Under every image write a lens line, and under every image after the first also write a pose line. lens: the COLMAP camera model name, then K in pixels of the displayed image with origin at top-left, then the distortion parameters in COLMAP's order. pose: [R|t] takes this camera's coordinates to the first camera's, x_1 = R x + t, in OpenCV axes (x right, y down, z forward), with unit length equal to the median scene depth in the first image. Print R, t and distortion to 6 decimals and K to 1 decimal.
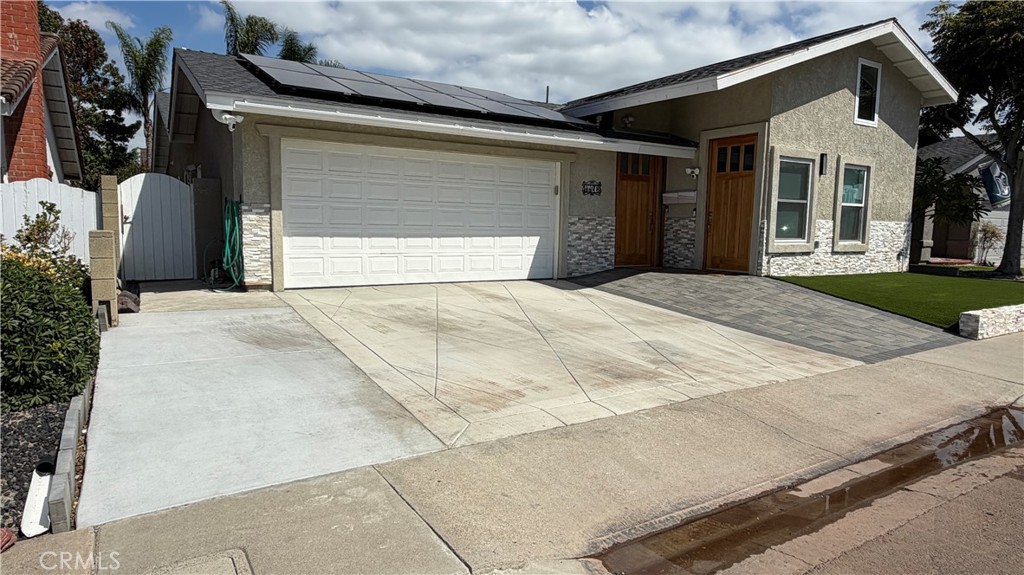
lens RADIAL K [[614.7, 0, 509.5], [0, 614.7, 290.1], [0, 0, 1]] dist [-0.004571, -0.001520]
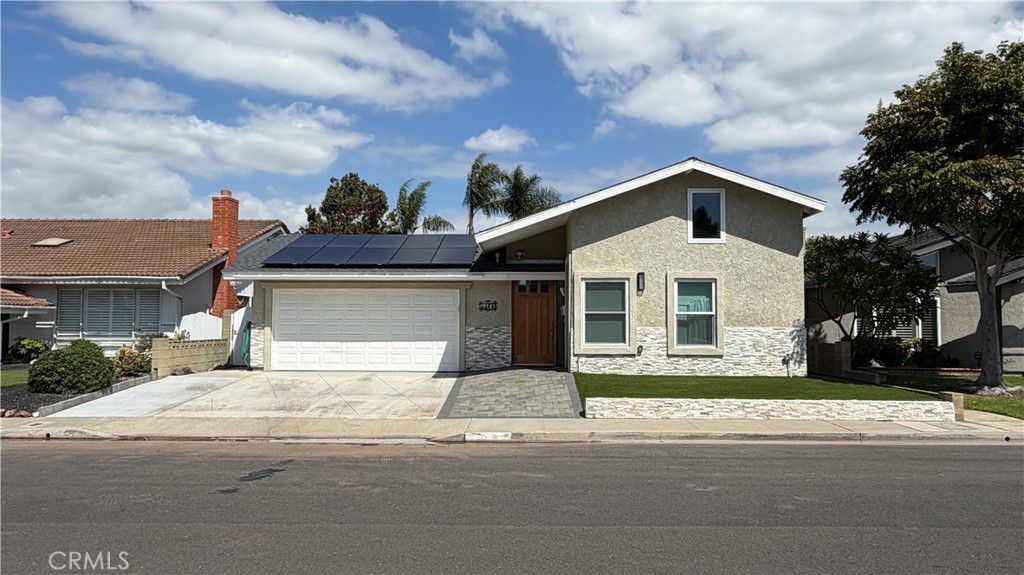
lens RADIAL K [[711.9, 0, 502.6], [0, 711.9, 288.0], [0, 0, 1]] dist [-0.006067, -0.001468]
pose [[0.831683, -0.041663, -0.553685, 1.040515], [-0.049748, 0.987579, -0.149039, 0.028516], [0.553017, 0.151498, 0.819281, -0.283046]]
